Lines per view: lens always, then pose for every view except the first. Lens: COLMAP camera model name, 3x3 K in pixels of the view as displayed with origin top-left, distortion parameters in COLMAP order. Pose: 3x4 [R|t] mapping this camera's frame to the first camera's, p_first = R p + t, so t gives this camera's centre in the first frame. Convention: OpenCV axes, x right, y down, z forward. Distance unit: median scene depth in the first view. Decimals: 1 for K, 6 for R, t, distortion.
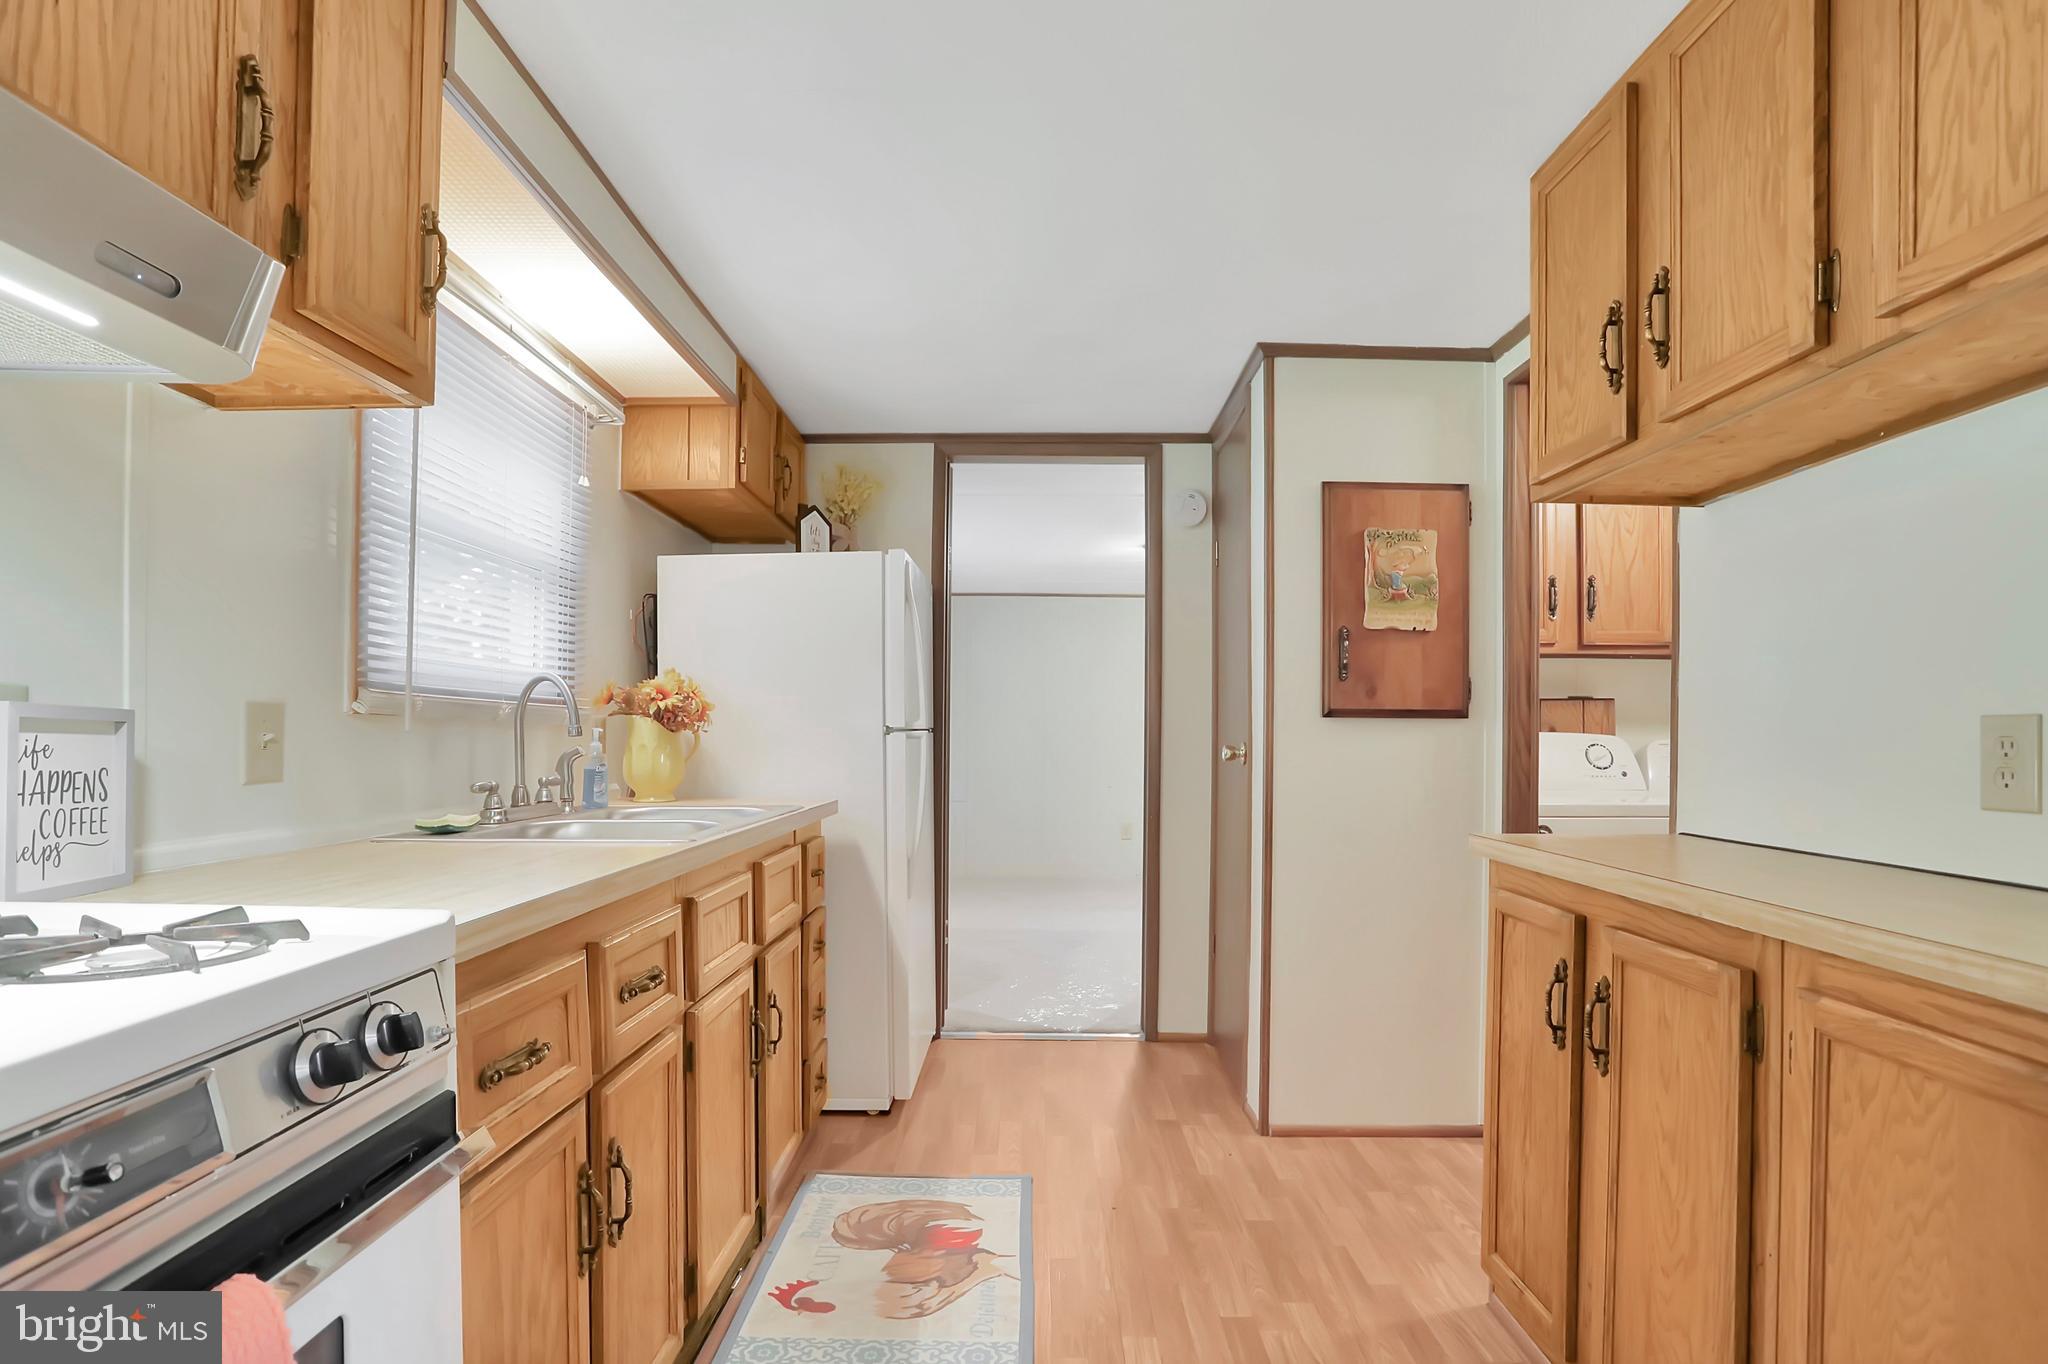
lens RADIAL K [[1006.3, 0, 1011.6], [0, 1006.3, 734.8], [0, 0, 1]] dist [-0.055290, 0.016472]
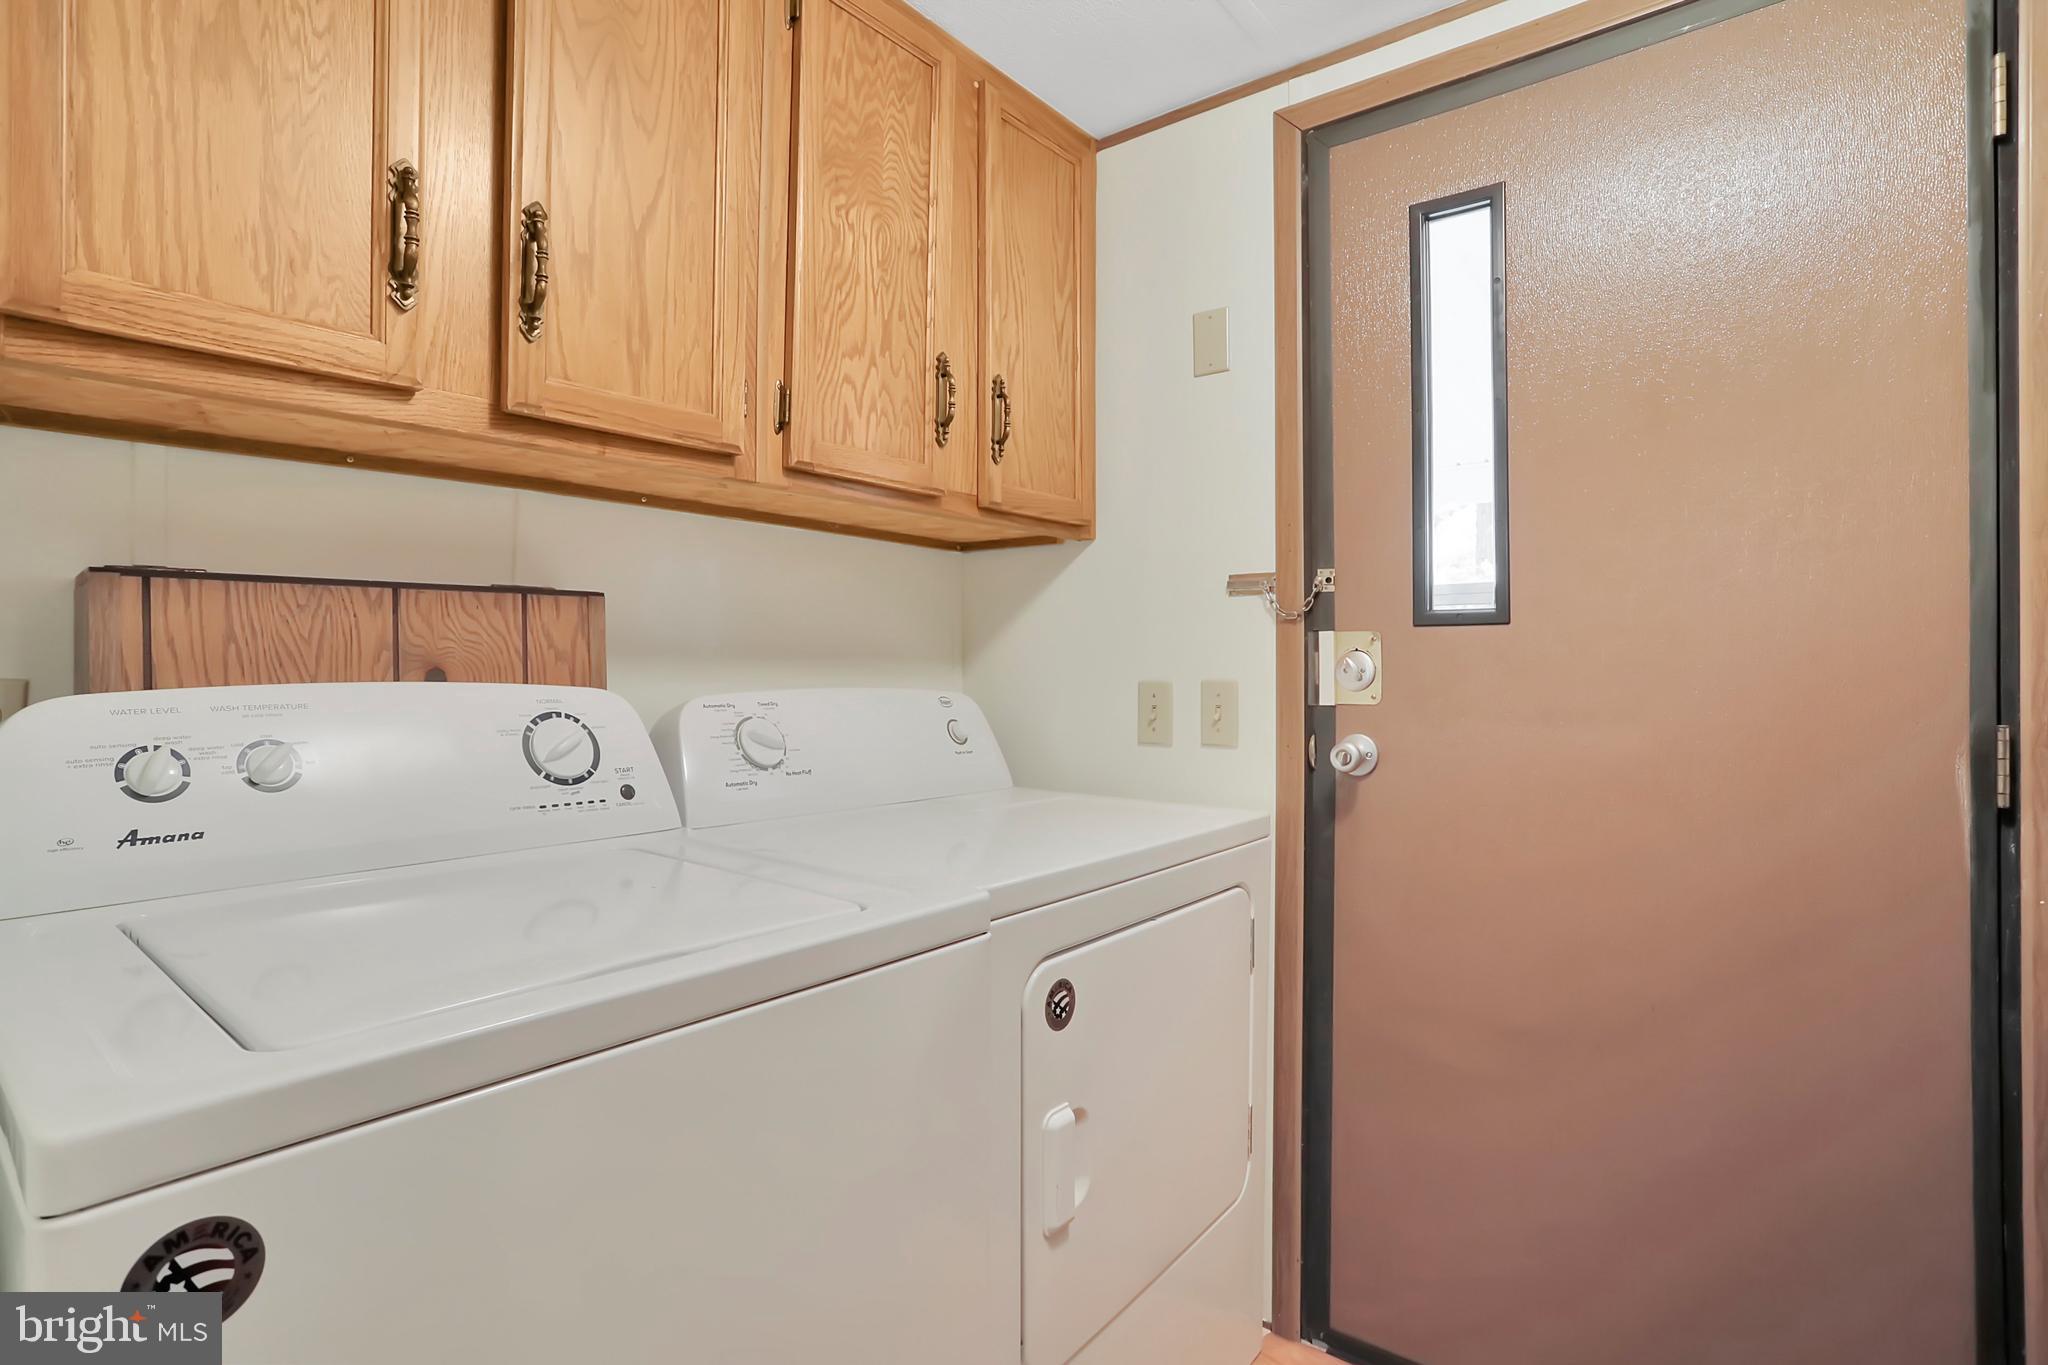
lens RADIAL K [[1006.3, 0, 1021.4], [0, 1006.3, 678.6], [0, 0, 1]] dist [-0.055290, 0.016472]
pose [[0.602113, -0.012284, 0.798317, 0.406511], [0.000440, 0.999887, 0.015053, -0.009031], [-0.798411, -0.008712, 0.602050, 0.649207]]
